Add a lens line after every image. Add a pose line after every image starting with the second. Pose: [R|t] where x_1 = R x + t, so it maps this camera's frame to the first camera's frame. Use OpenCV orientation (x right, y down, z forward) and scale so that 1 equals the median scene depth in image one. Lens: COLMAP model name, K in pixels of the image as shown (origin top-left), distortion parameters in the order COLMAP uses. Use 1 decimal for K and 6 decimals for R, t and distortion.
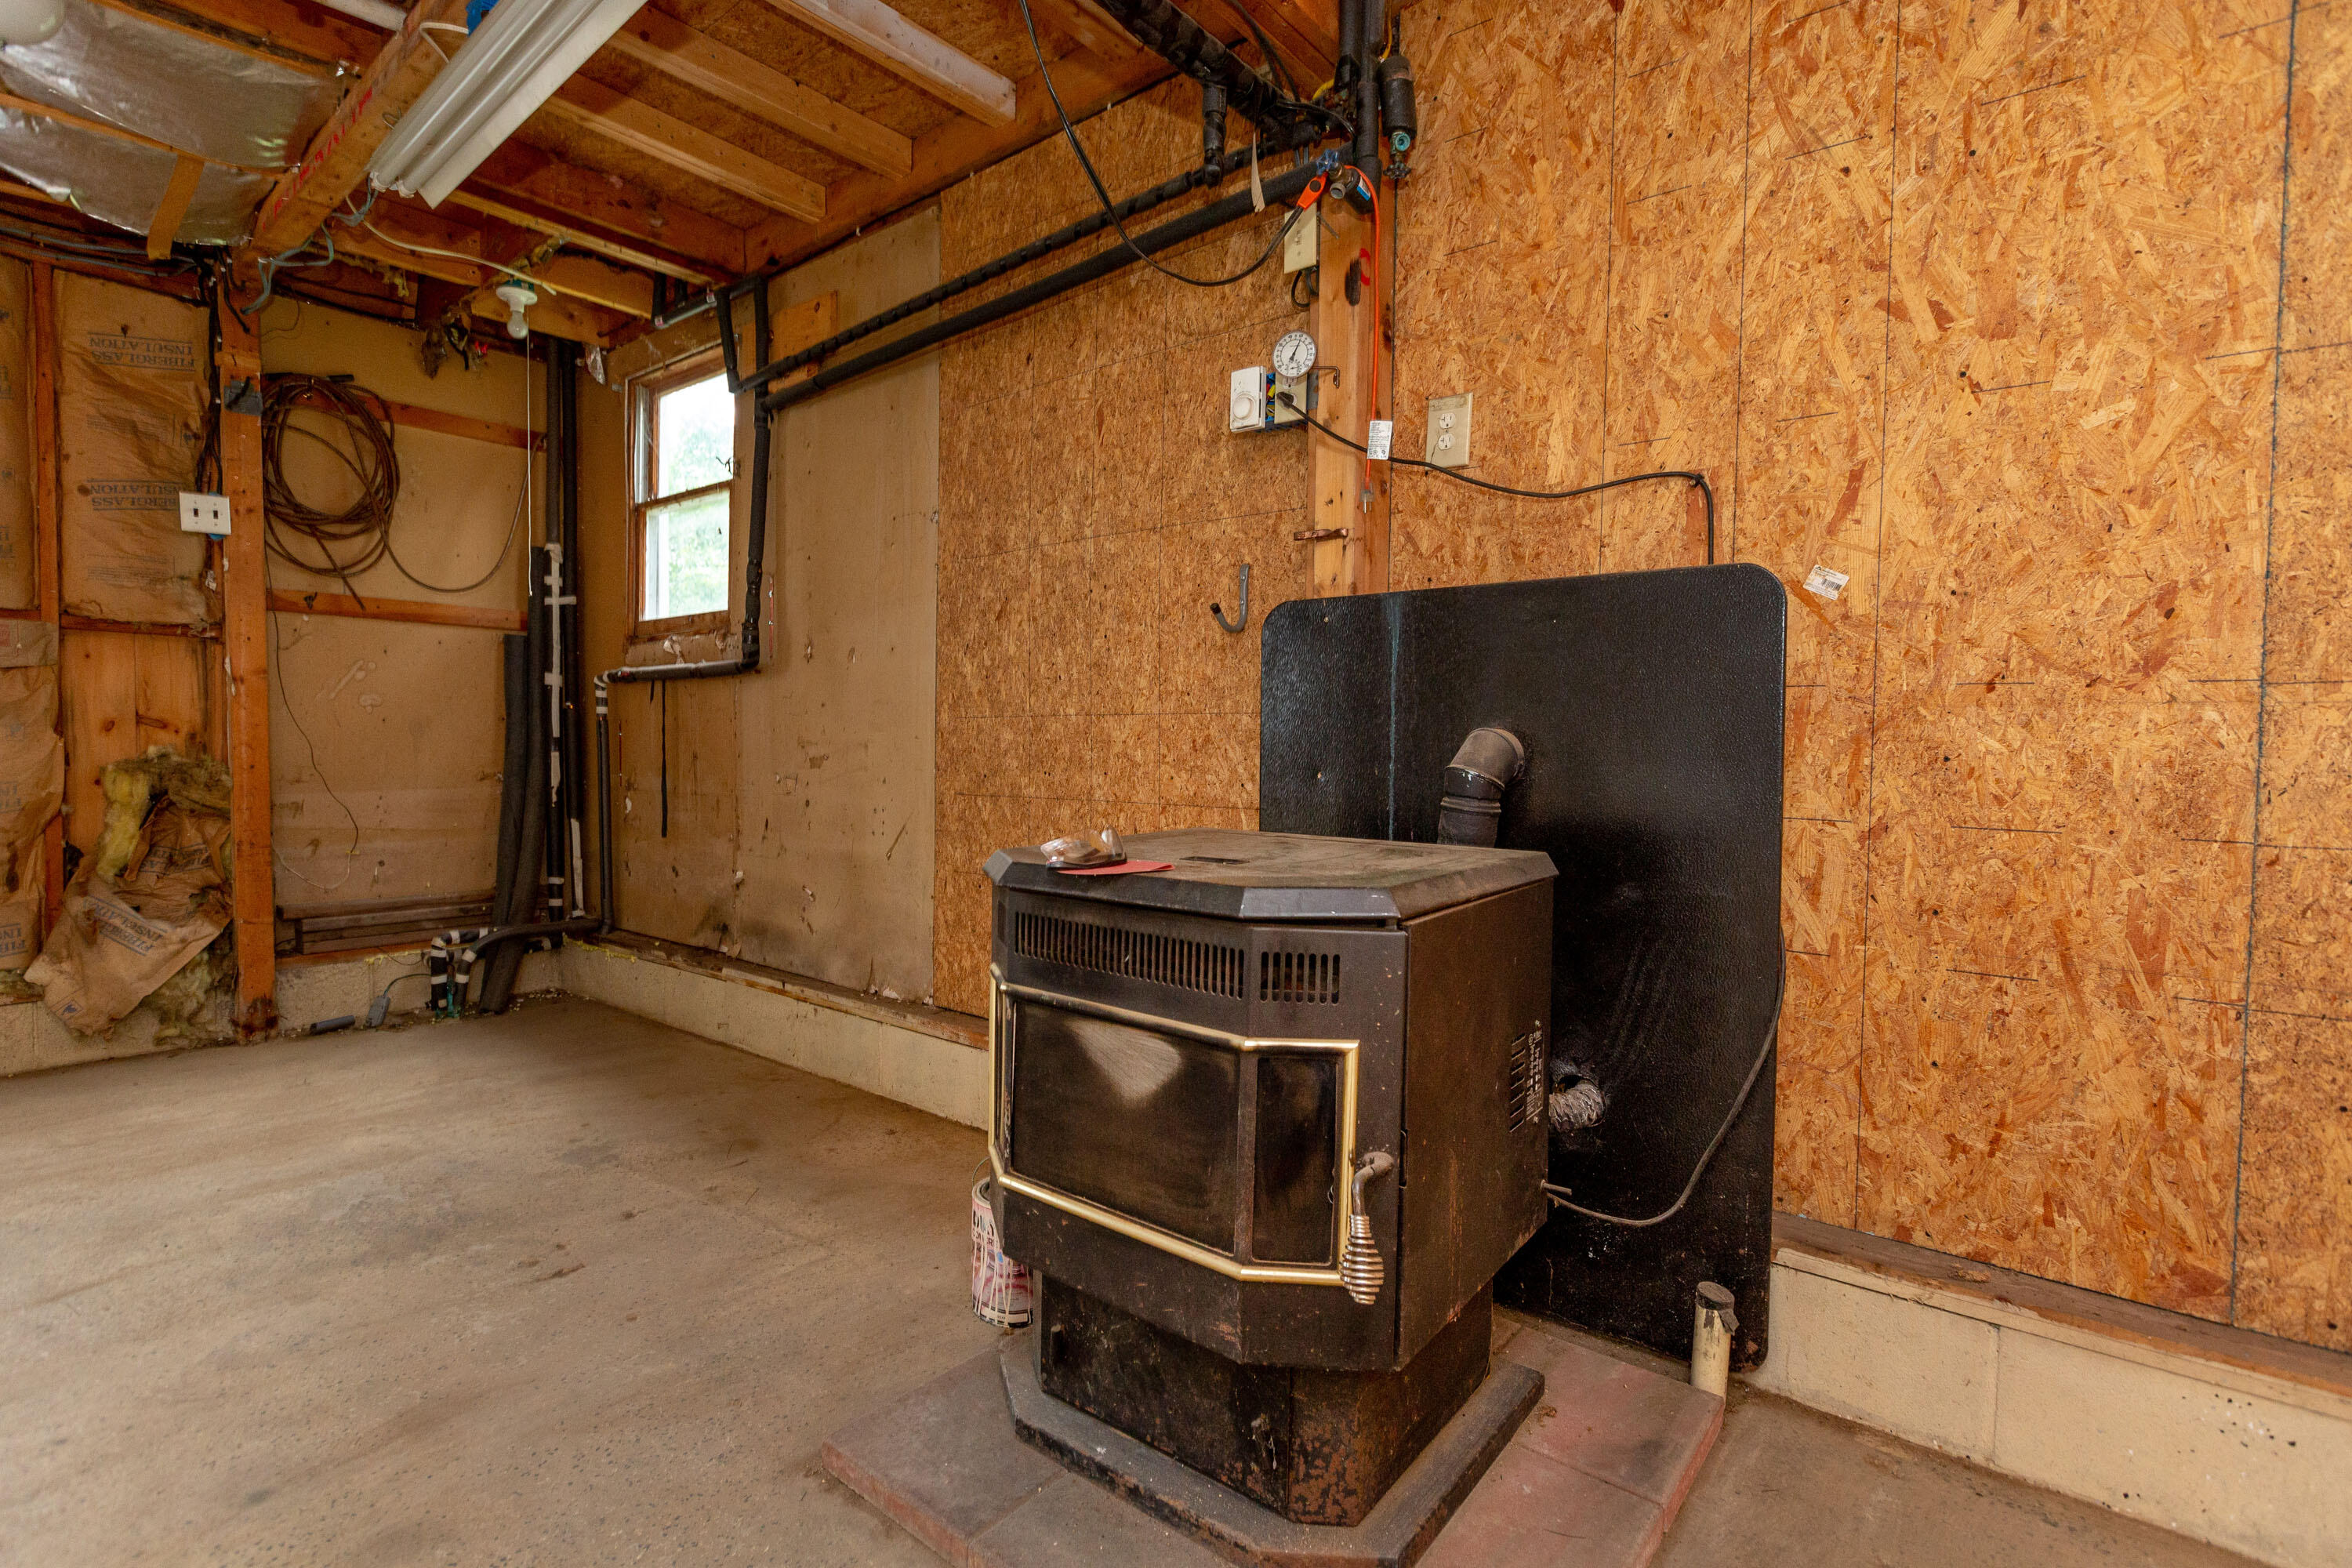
lens RADIAL K [[1074.4, 0, 1179.5], [0, 1074.4, 788.4], [0, 0, 1]] dist [-0.000704, 0.000036]
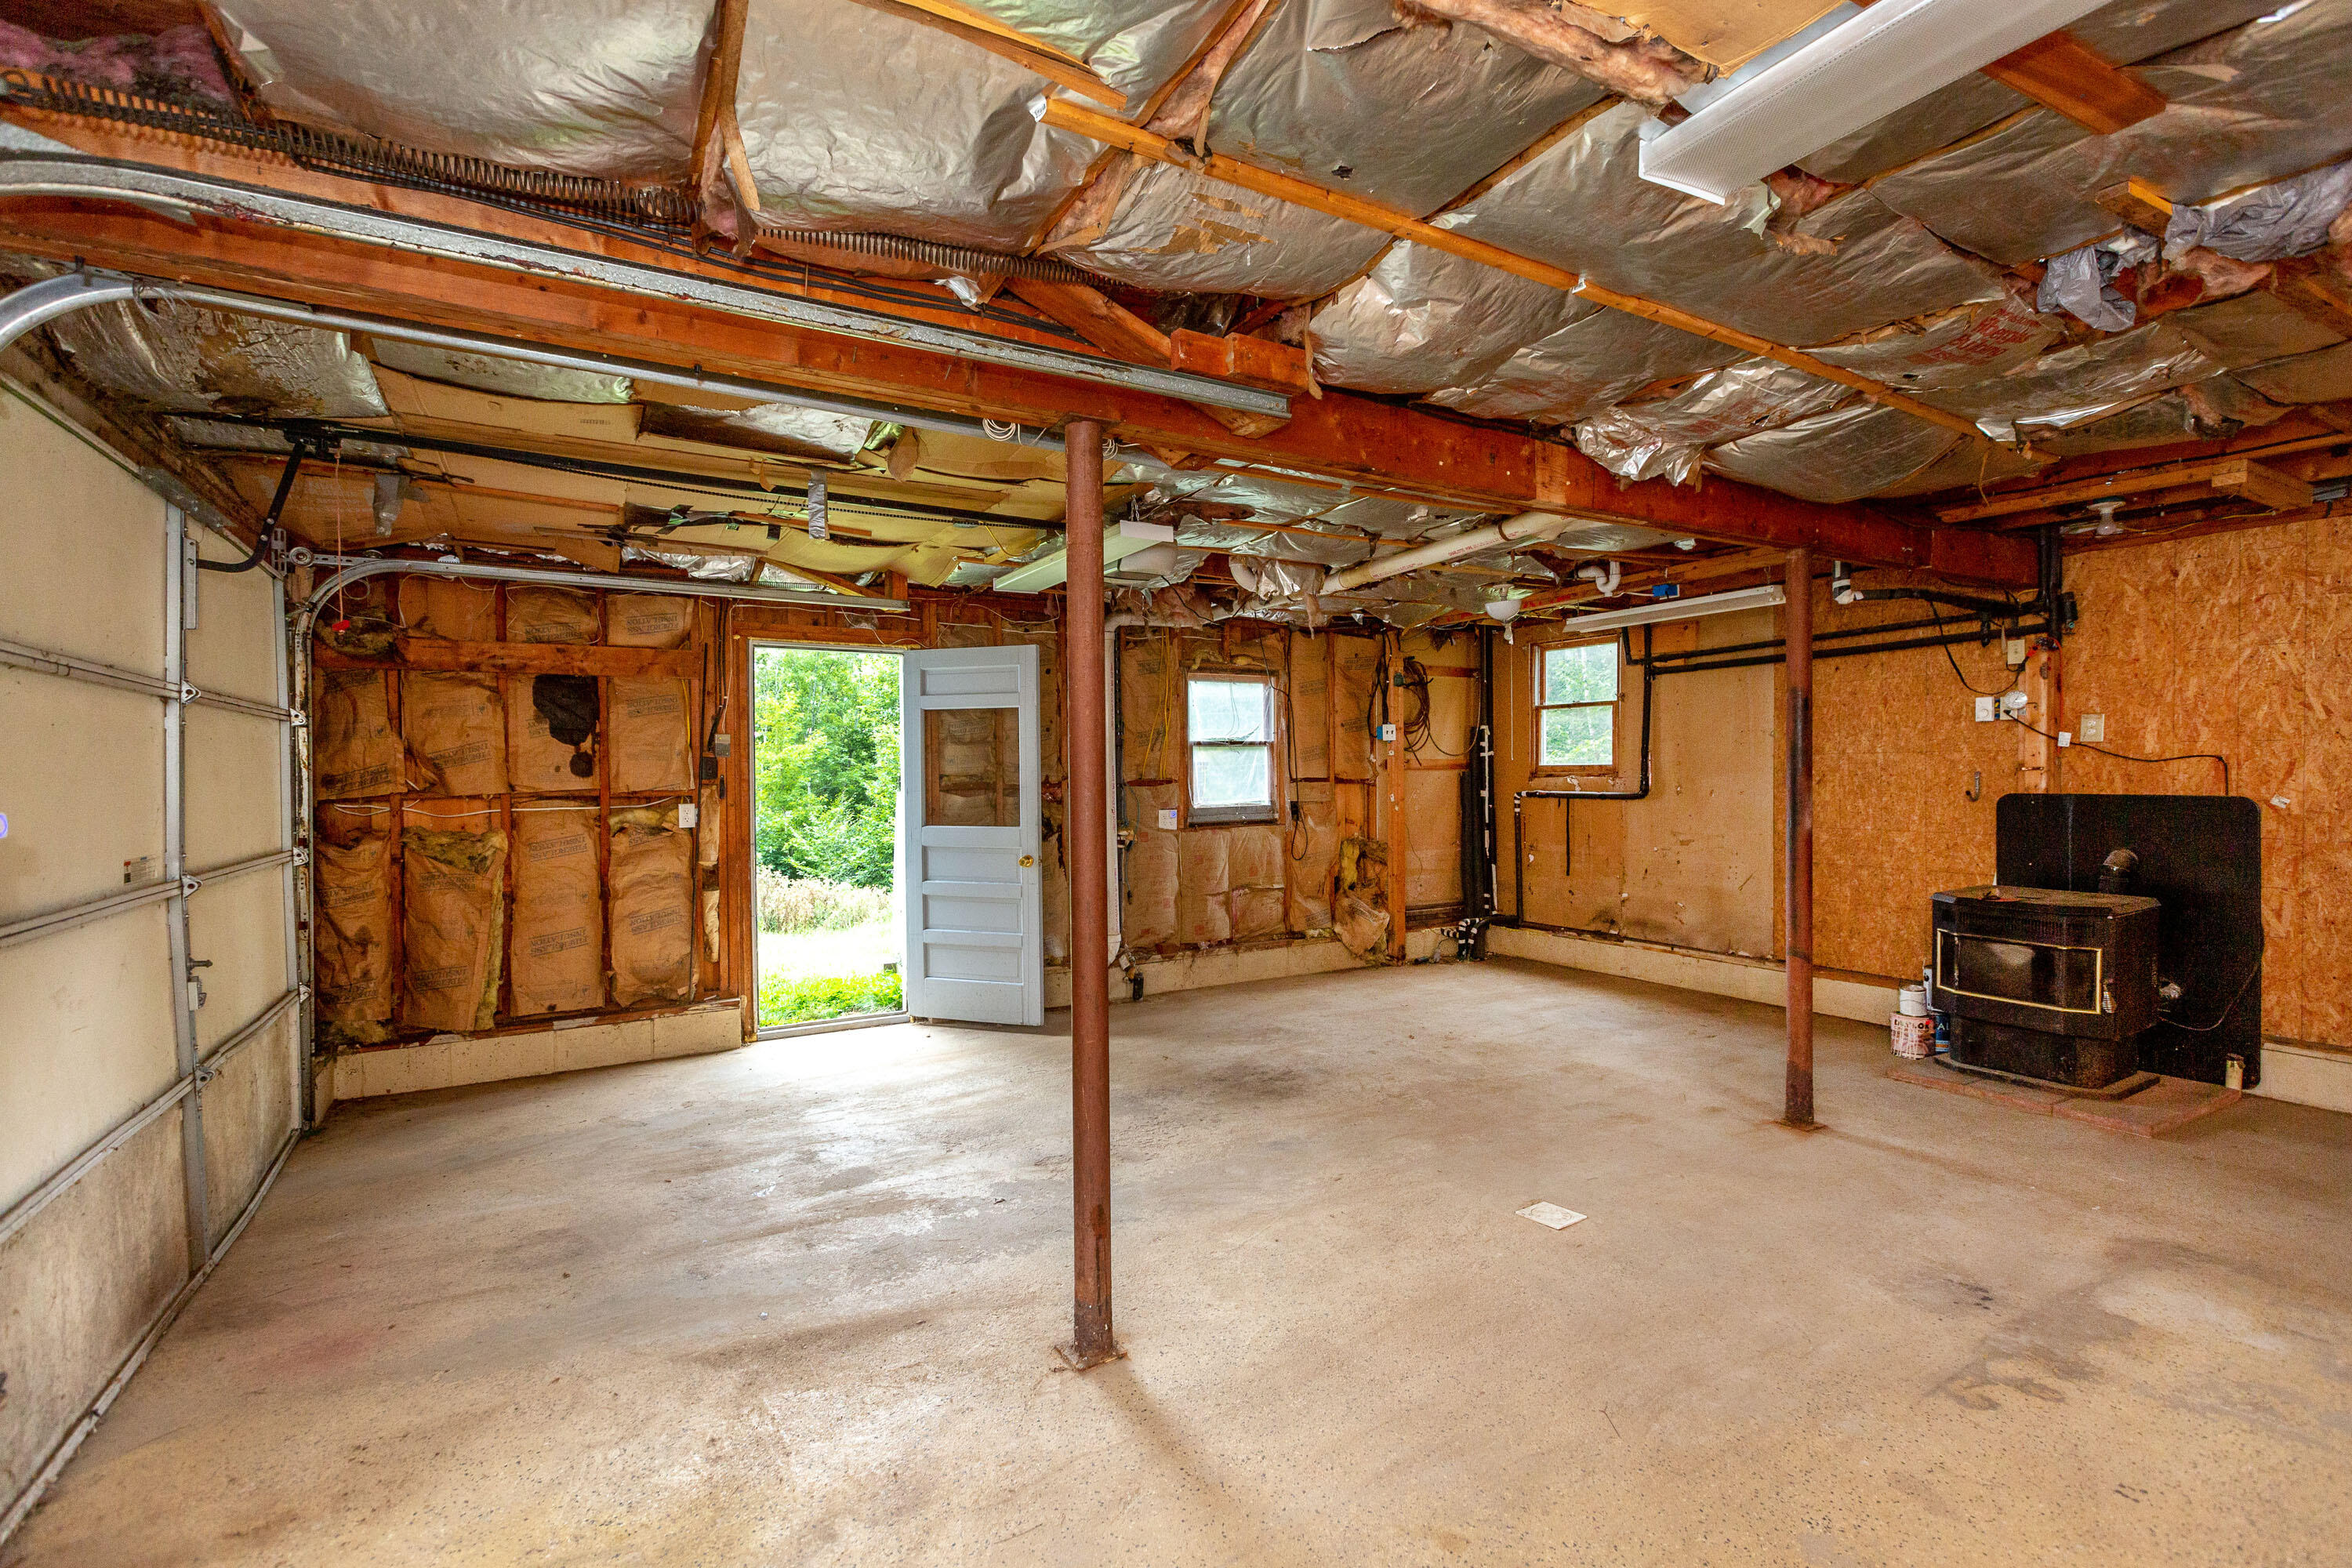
lens RADIAL K [[1037.7, 0, 1176.0], [0, 1037.7, 784.0], [0, 0, 1]] dist [0.002065, -0.001961]
pose [[0.937338, -0.010116, -0.348275, -0.982367], [0.000124, 0.999588, -0.028700, -0.141791], [0.348422, 0.026859, 0.936953, -2.167727]]
